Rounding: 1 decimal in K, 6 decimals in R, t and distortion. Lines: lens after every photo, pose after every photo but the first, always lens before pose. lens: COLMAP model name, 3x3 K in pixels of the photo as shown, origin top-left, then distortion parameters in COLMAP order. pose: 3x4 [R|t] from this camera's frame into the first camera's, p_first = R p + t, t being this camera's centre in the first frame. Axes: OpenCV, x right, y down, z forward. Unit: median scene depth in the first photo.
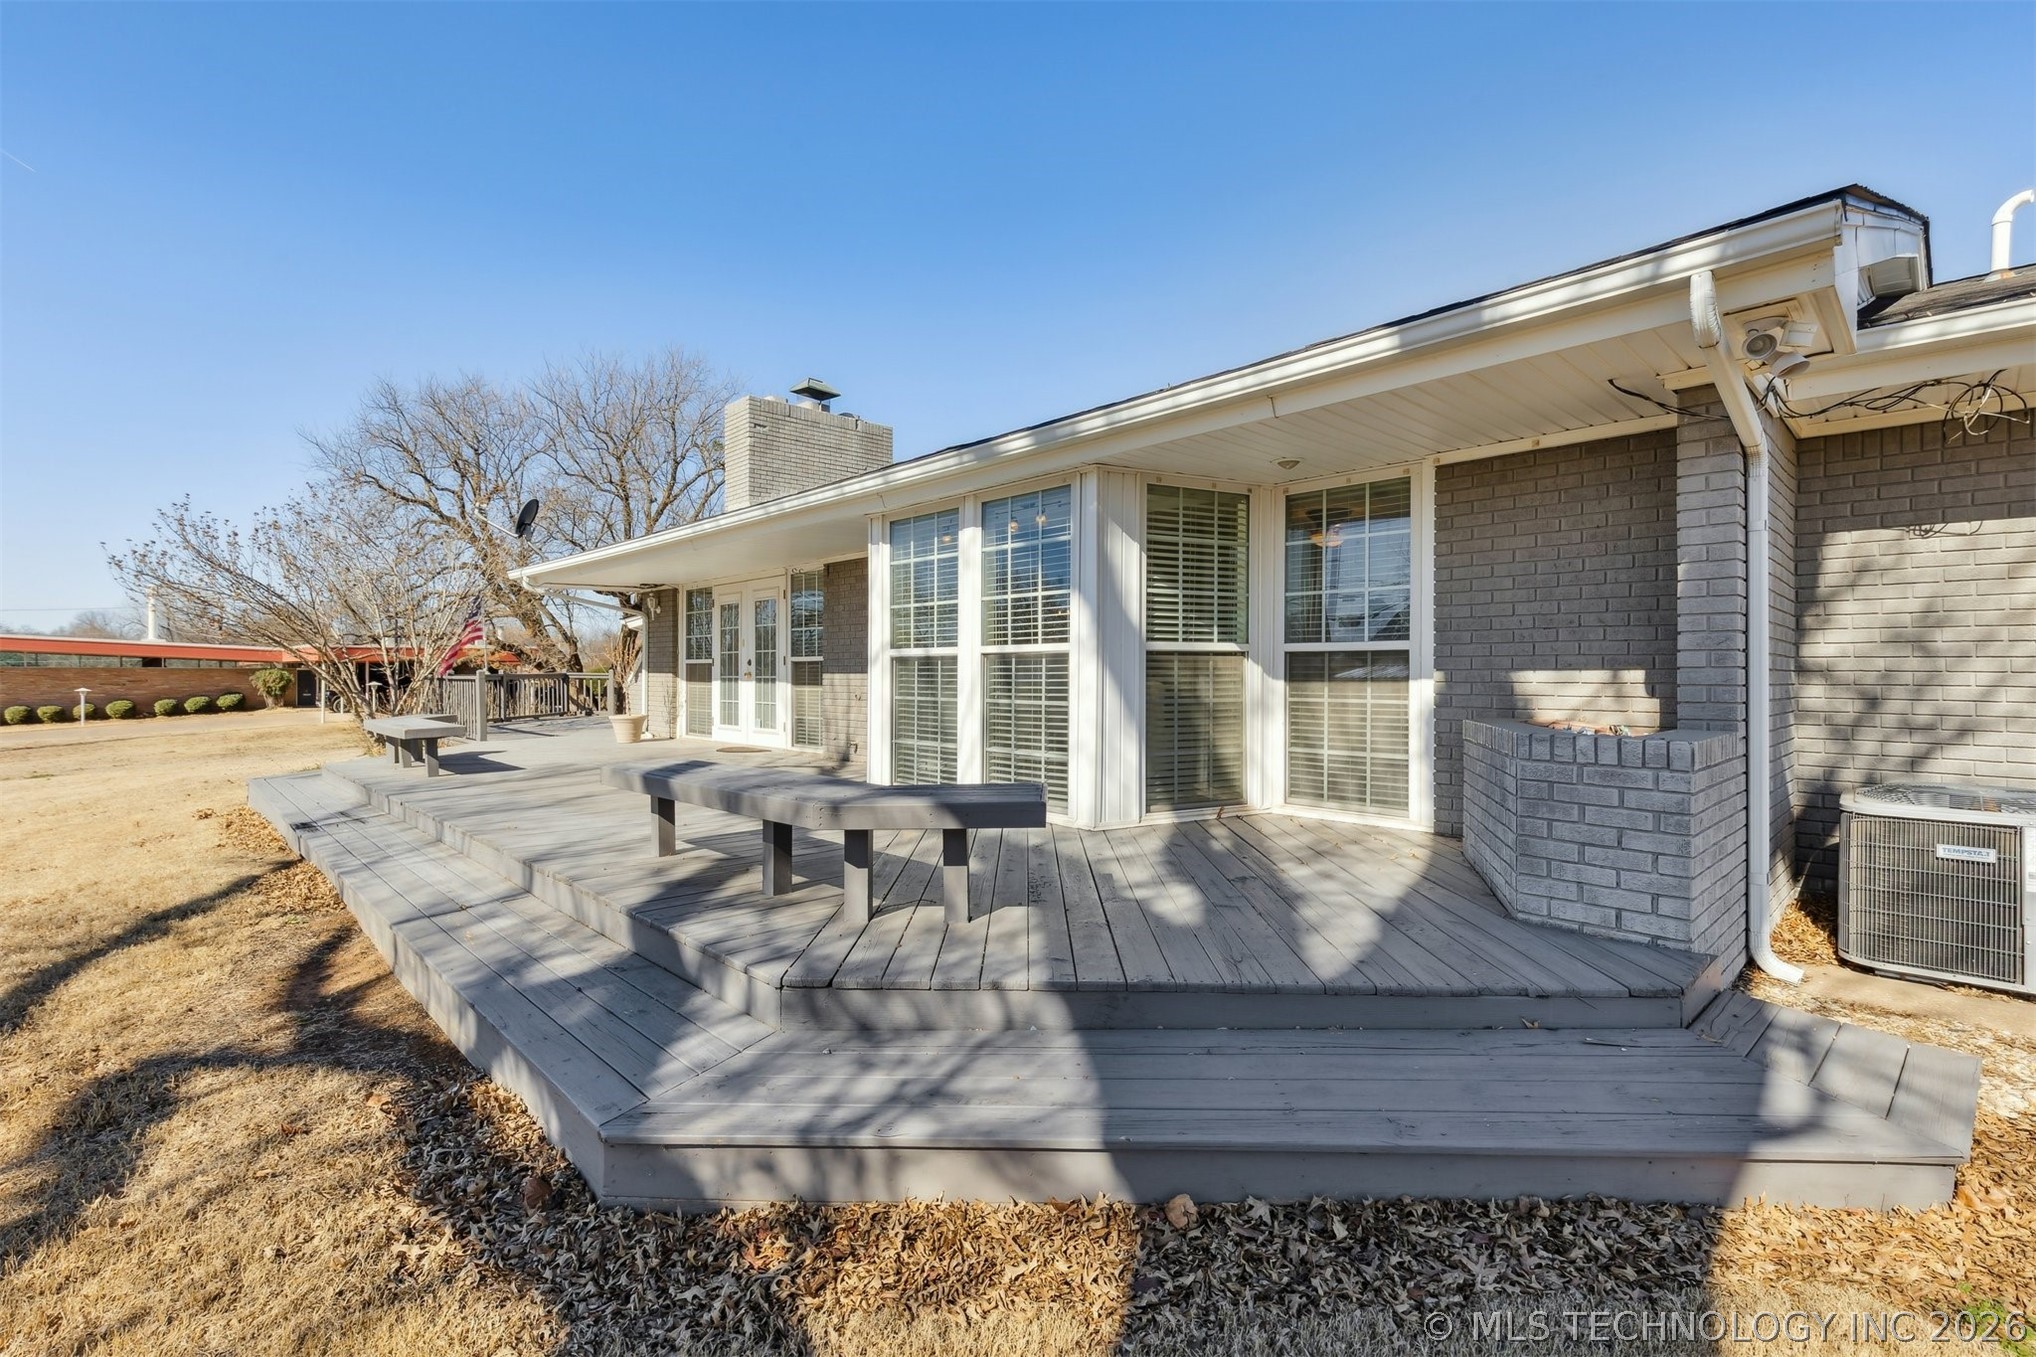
lens RADIAL K [[902.3, 0, 1018.0], [0, 902.3, 678.5], [0, 0, 1]] dist [-0.021738, -0.000160]
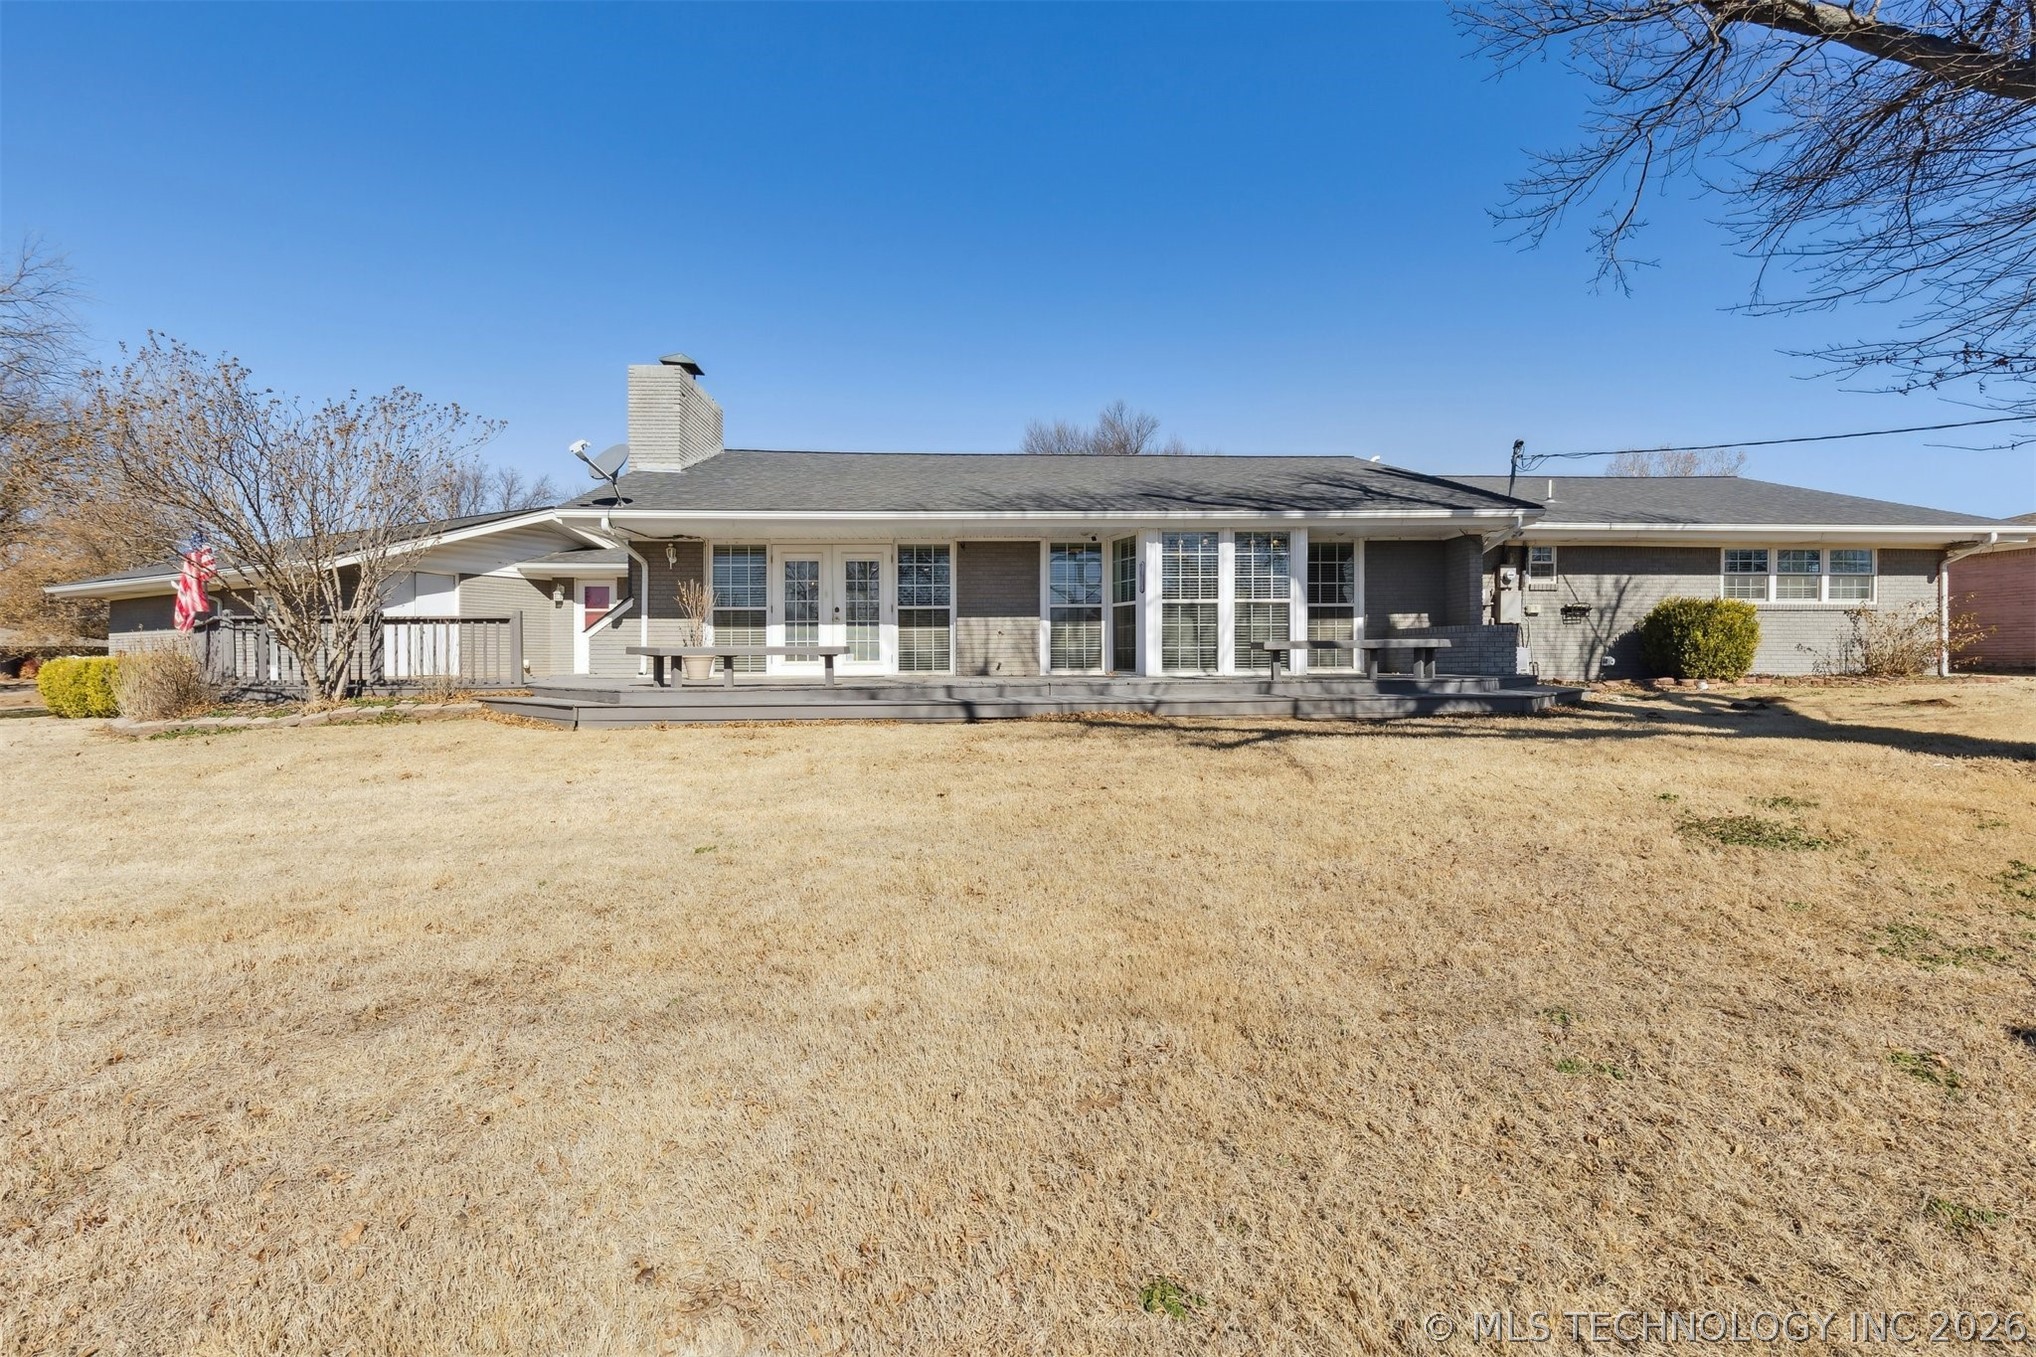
lens RADIAL K [[915.9, 0, 1020.0], [0, 915.9, 675.0], [0, 0, 1]] dist [0.007456, -0.000523]
pose [[0.659034, -0.015679, 0.751949, -1.622692], [0.012159, 0.999874, 0.010192, 0.094122], [-0.752014, 0.002426, 0.659142, -0.046455]]
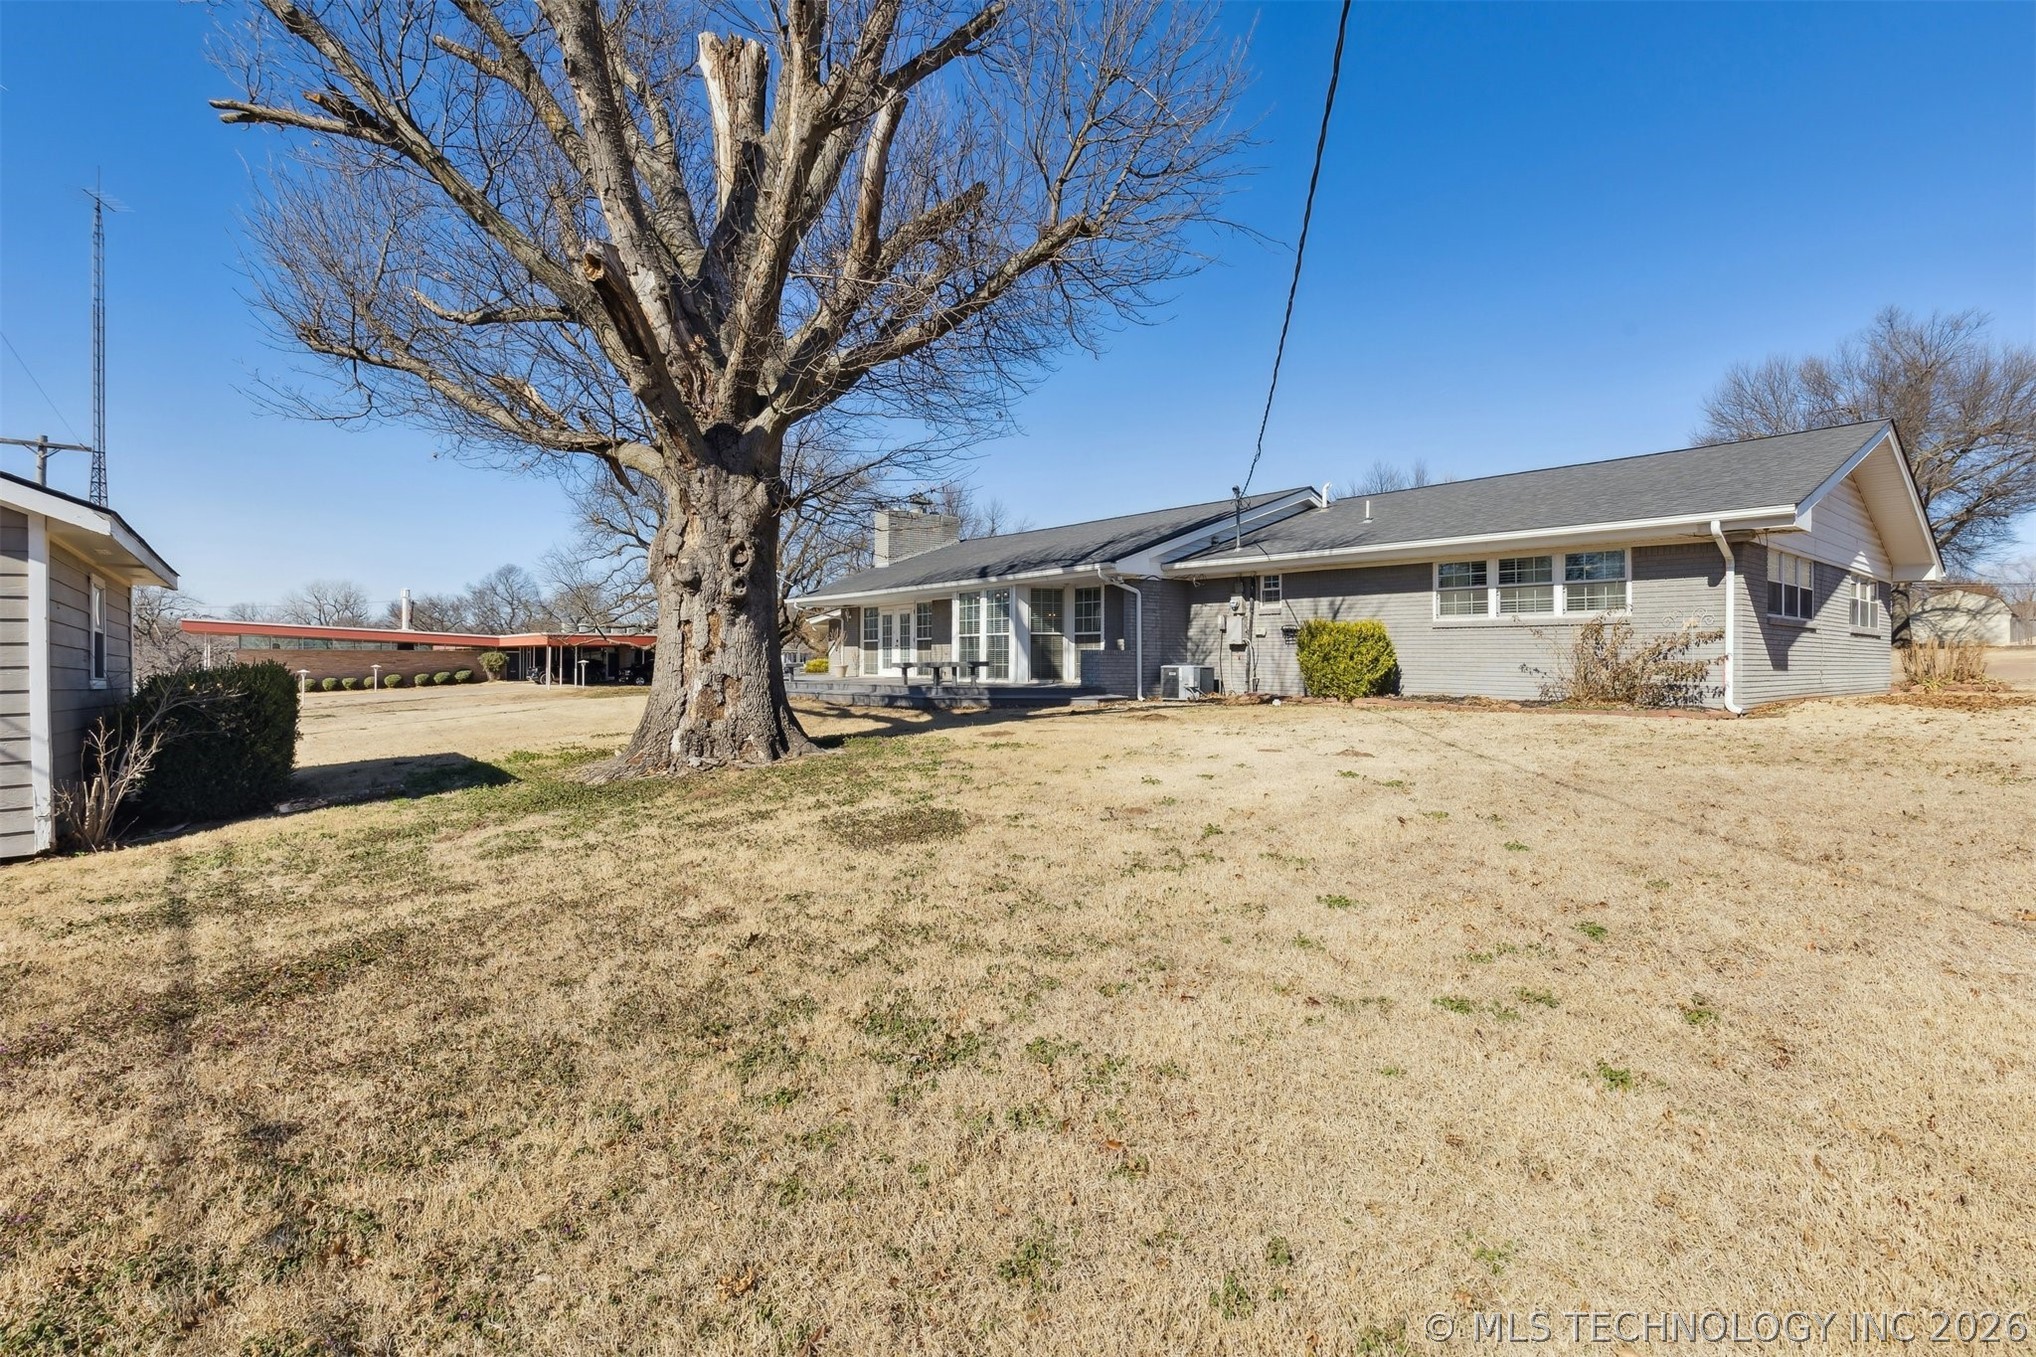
lens RADIAL K [[915.9, 0, 1020.0], [0, 915.9, 675.0], [0, 0, 1]] dist [0.007456, -0.000523]
pose [[0.997579, -0.000480, -0.069536, 0.258868], [0.001220, 0.999943, 0.010595, 0.066838], [0.069527, -0.010654, 0.997523, -1.930348]]
